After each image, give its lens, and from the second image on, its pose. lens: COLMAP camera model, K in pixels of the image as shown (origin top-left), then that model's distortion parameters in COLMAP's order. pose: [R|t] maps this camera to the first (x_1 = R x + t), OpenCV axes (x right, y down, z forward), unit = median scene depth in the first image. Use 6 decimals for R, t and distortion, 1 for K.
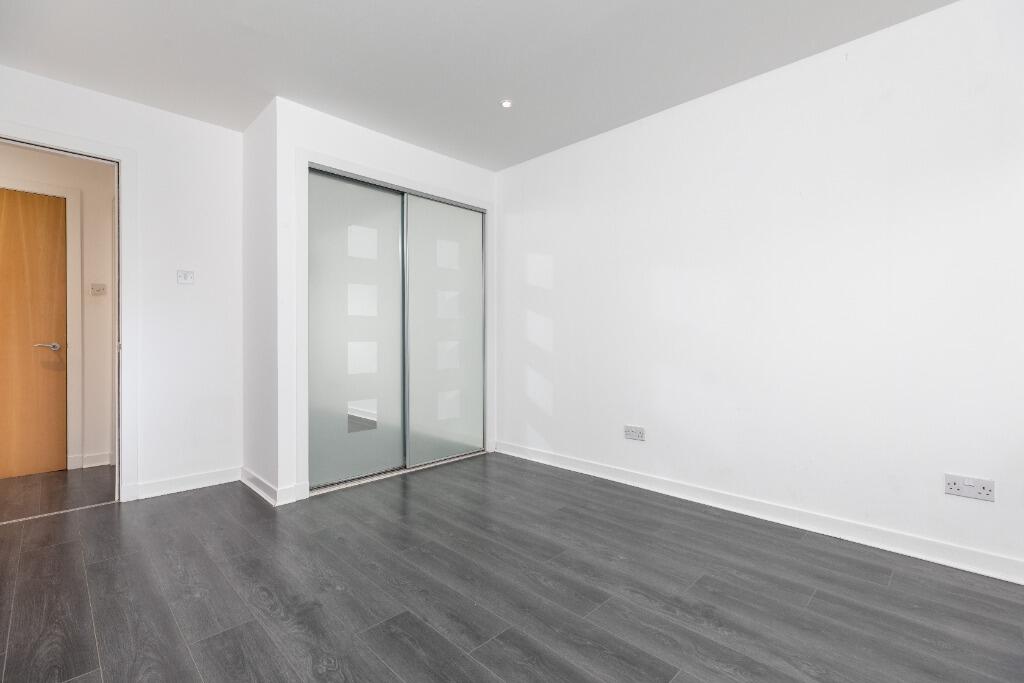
lens RADIAL K [[460.5, 0, 504.9], [0, 460.5, 336.4], [0, 0, 1]] dist [0.002450, 0.000450]
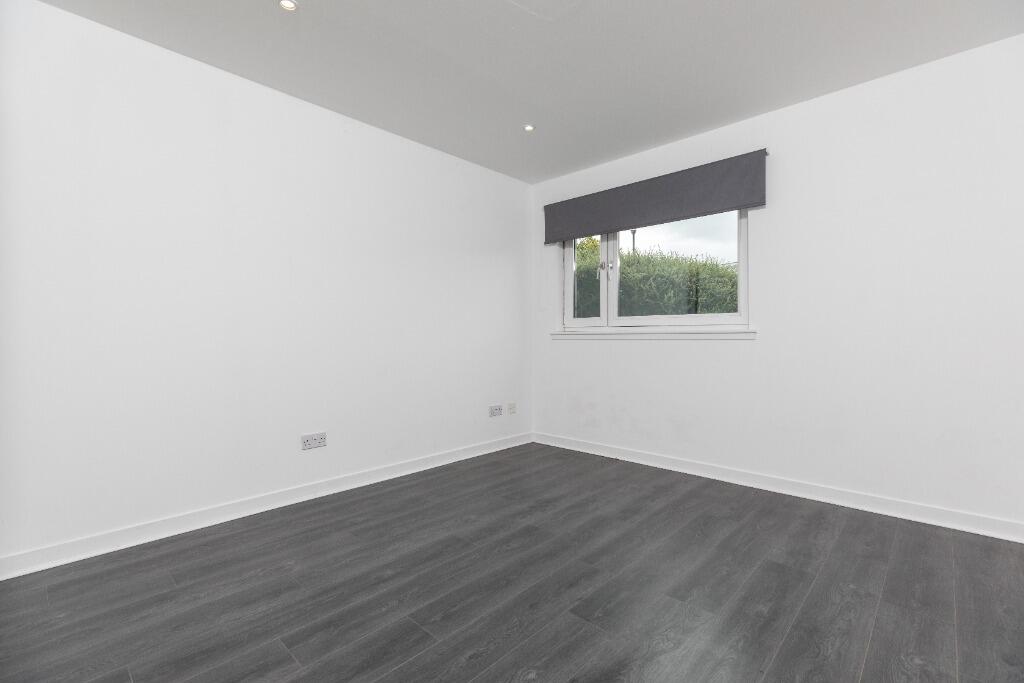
lens RADIAL K [[460.5, 0, 504.8], [0, 460.5, 343.3], [0, 0, 1]] dist [0.002450, 0.000450]
pose [[-0.027220, -0.015508, 0.999509, -0.869730], [-0.001149, 0.999879, 0.015482, -0.005478], [-0.999629, -0.000727, -0.027234, 0.840725]]
